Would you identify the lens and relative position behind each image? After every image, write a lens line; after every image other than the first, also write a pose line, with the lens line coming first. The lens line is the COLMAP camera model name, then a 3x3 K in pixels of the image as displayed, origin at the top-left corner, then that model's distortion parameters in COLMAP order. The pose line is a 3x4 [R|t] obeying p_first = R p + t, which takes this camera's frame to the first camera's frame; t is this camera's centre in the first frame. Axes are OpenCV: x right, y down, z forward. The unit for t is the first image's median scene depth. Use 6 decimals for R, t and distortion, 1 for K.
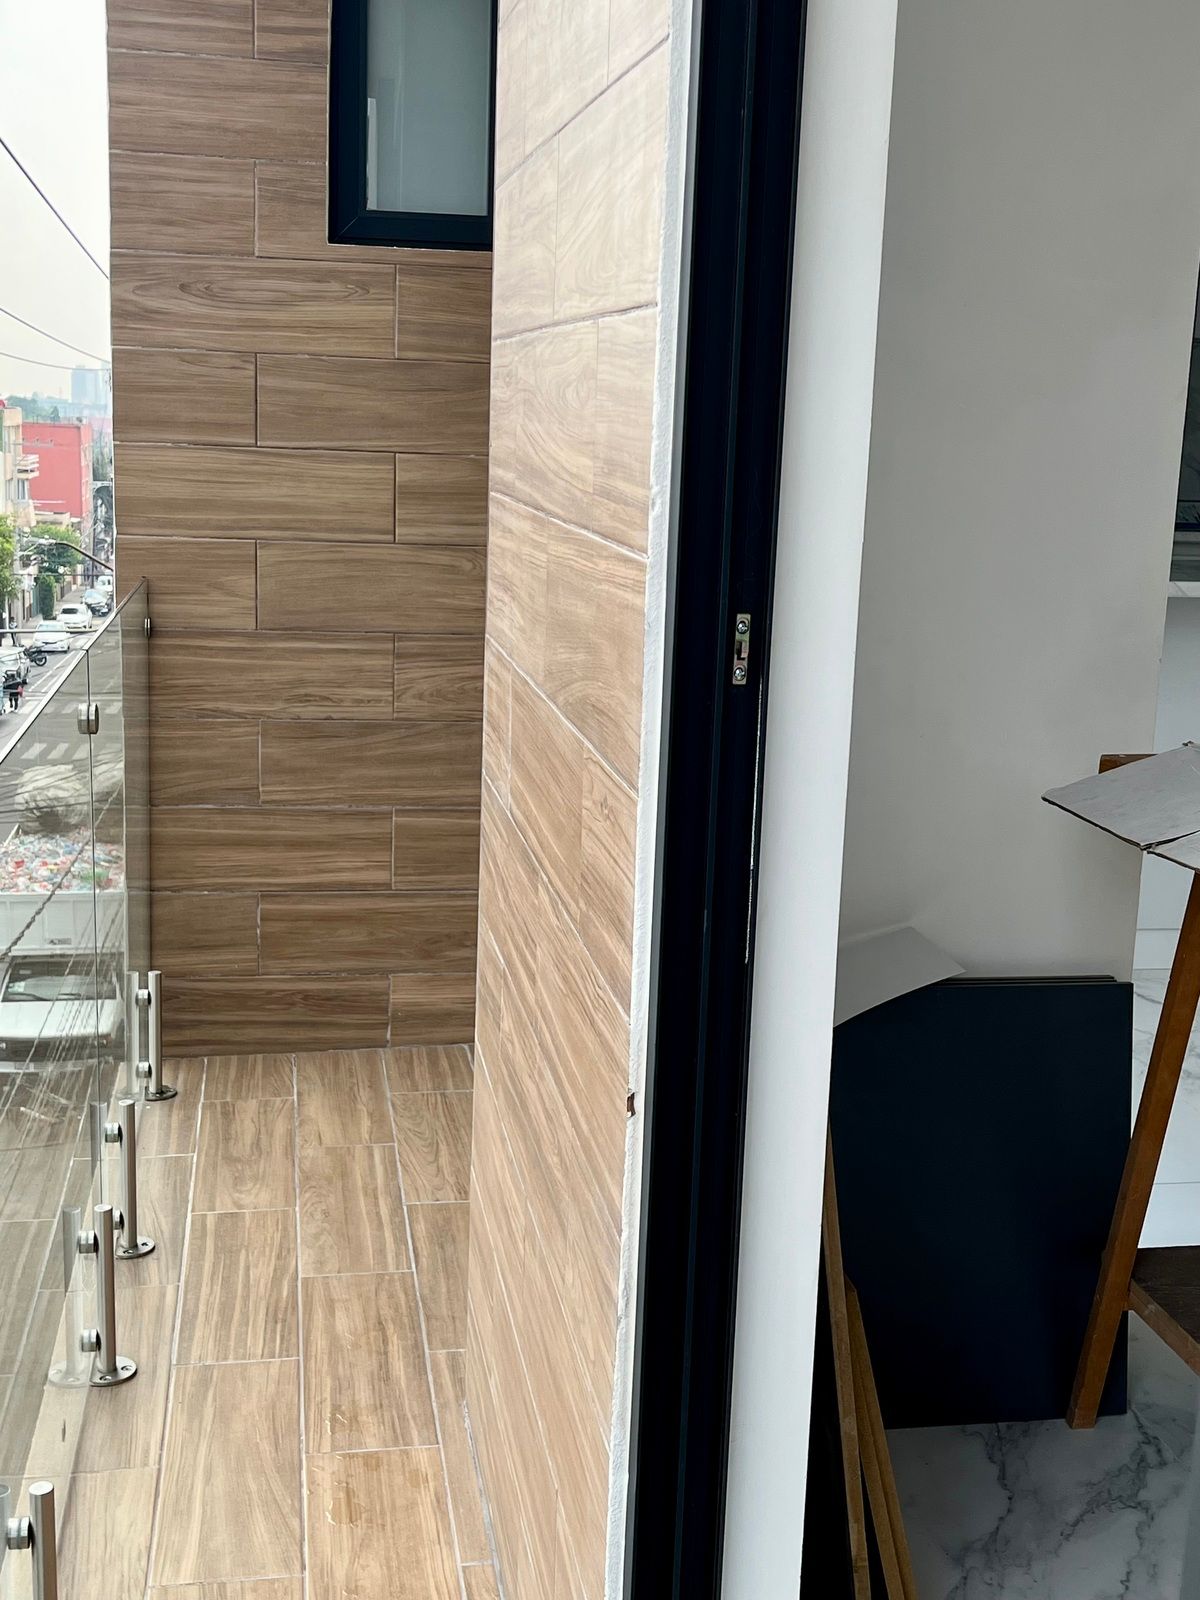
lens RADIAL K [[1937.3, 0, 600.0], [0, 1937.3, 800.0], [0, 0, 1]] dist [0.016327, 0.014361]
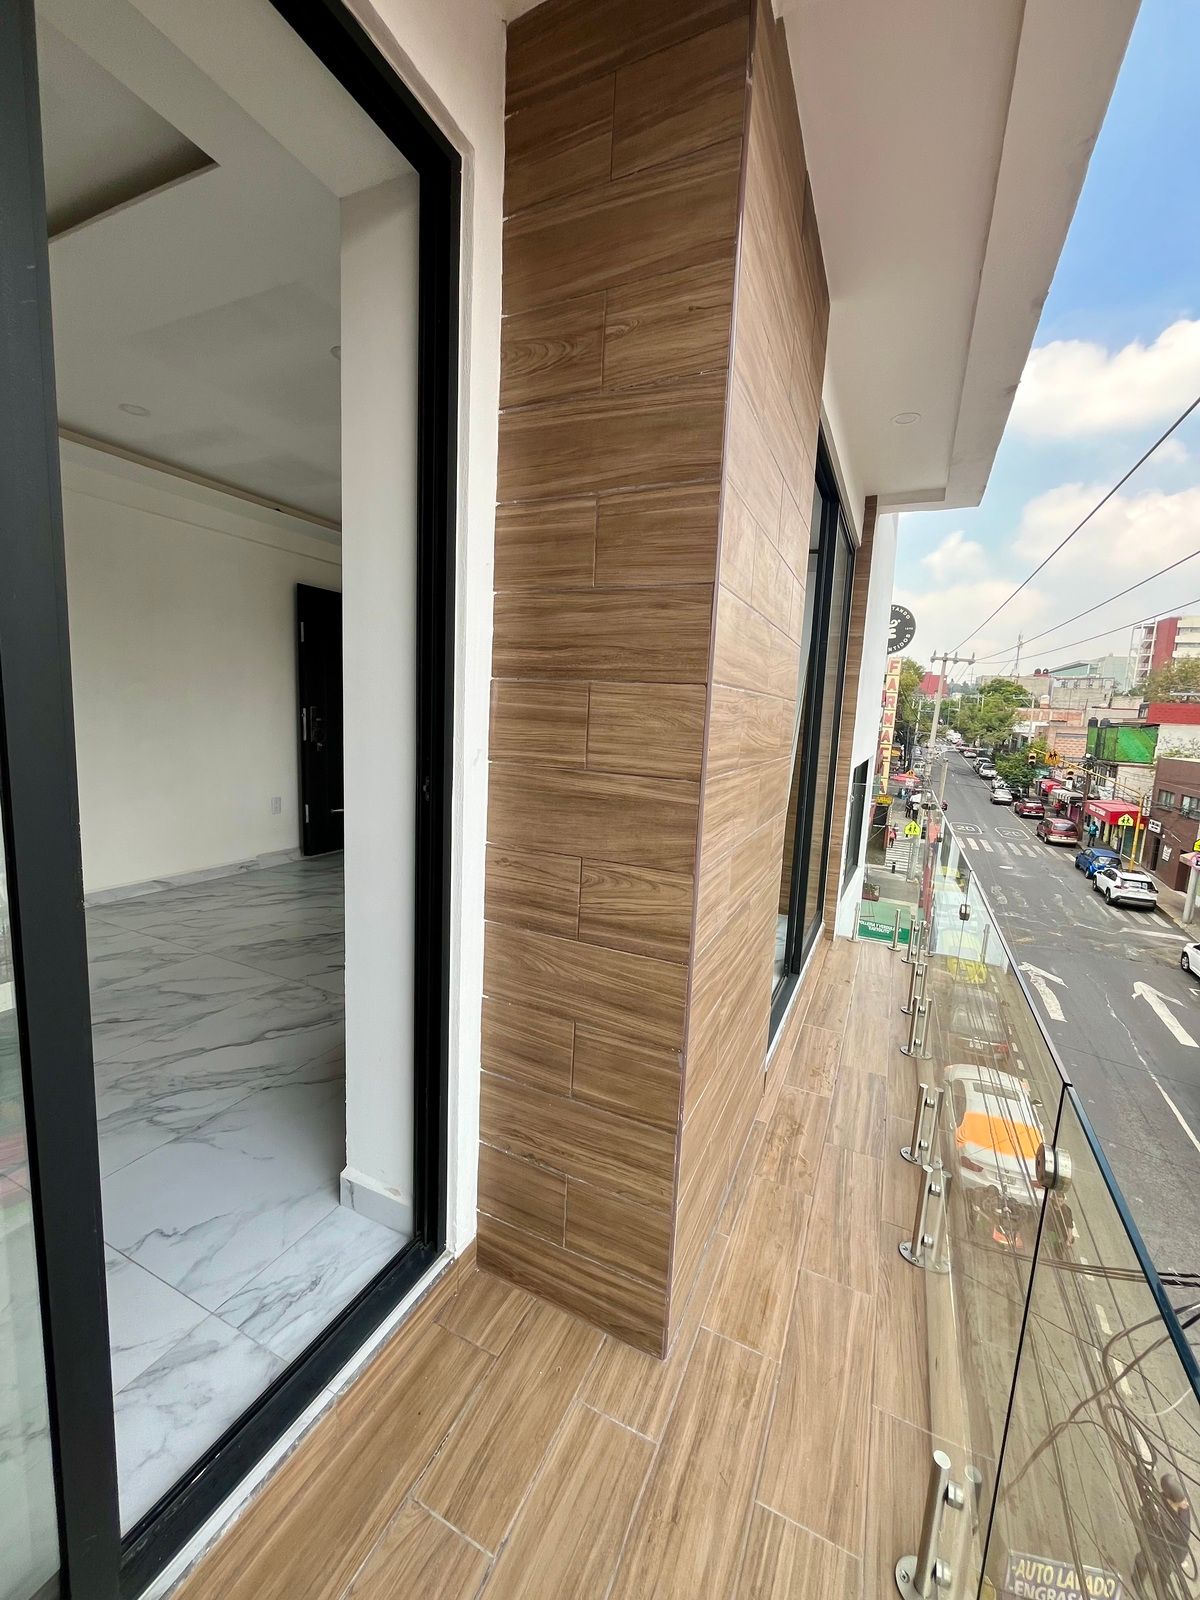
lens RADIAL K [[645.8, 0, 600.0], [0, 645.8, 800.0], [0, 0, 1]] dist [0.000070, -0.000264]
pose [[-0.821963, -0.148994, 0.549707, -0.247920], [0.041019, 0.947182, 0.318061, -0.285149], [-0.568062, 0.283983, -0.772437, 1.326402]]
